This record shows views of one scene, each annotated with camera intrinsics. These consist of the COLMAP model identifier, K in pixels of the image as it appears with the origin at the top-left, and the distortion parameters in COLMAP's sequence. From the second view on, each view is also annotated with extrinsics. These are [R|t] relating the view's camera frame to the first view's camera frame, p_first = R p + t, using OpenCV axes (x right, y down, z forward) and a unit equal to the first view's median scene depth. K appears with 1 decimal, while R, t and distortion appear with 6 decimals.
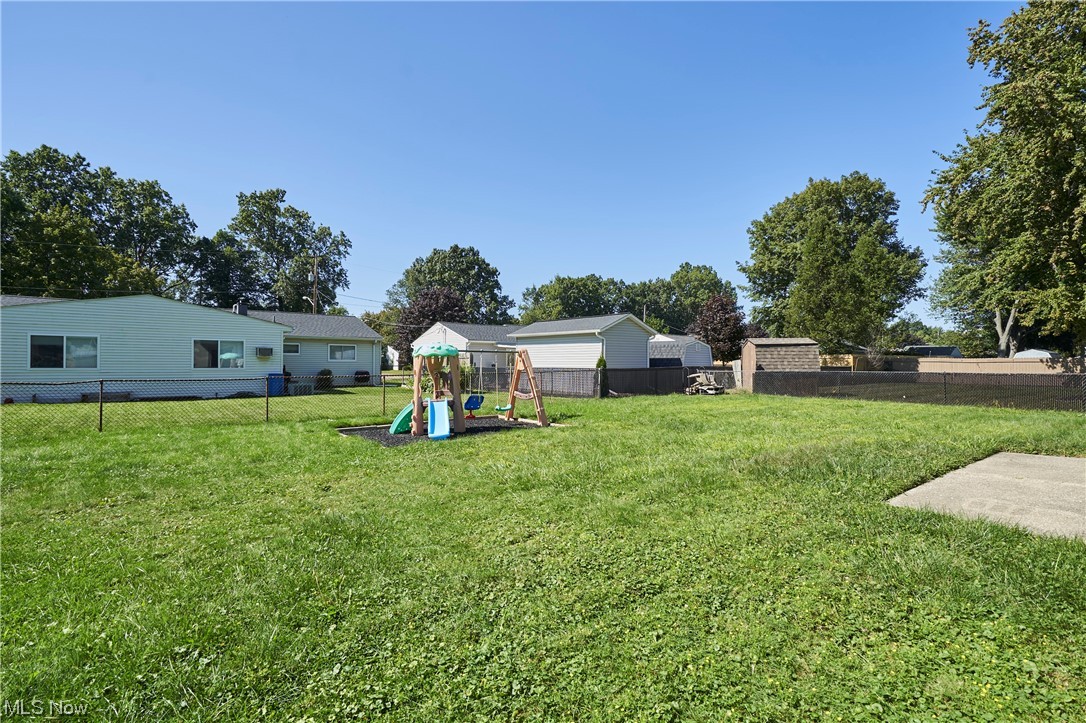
lens RADIAL K [[541.0, 0, 527.7], [0, 541.0, 361.7], [0, 0, 1]] dist [-0.001450, -0.000690]
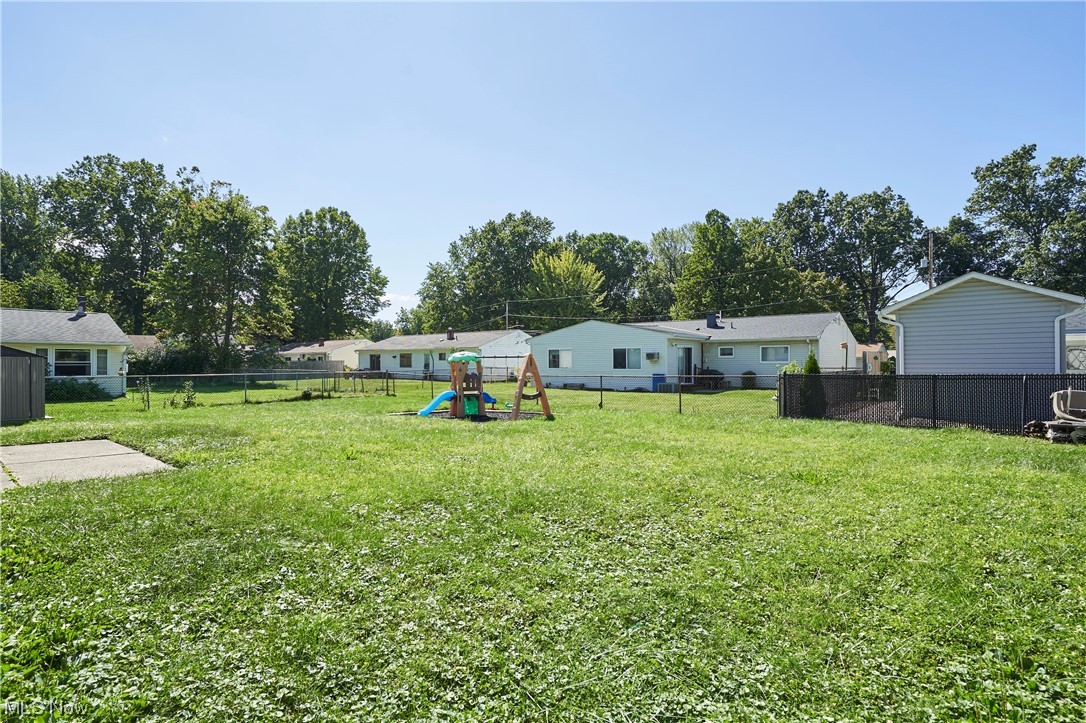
lens RADIAL K [[541.0, 0, 527.7], [0, 541.0, 361.7], [0, 0, 1]] dist [-0.001450, -0.000690]
pose [[0.153537, -0.007916, -0.988111, 0.227515], [-0.000759, 0.999967, -0.008129, 0.001582], [0.988143, 0.001998, 0.153526, 0.190351]]
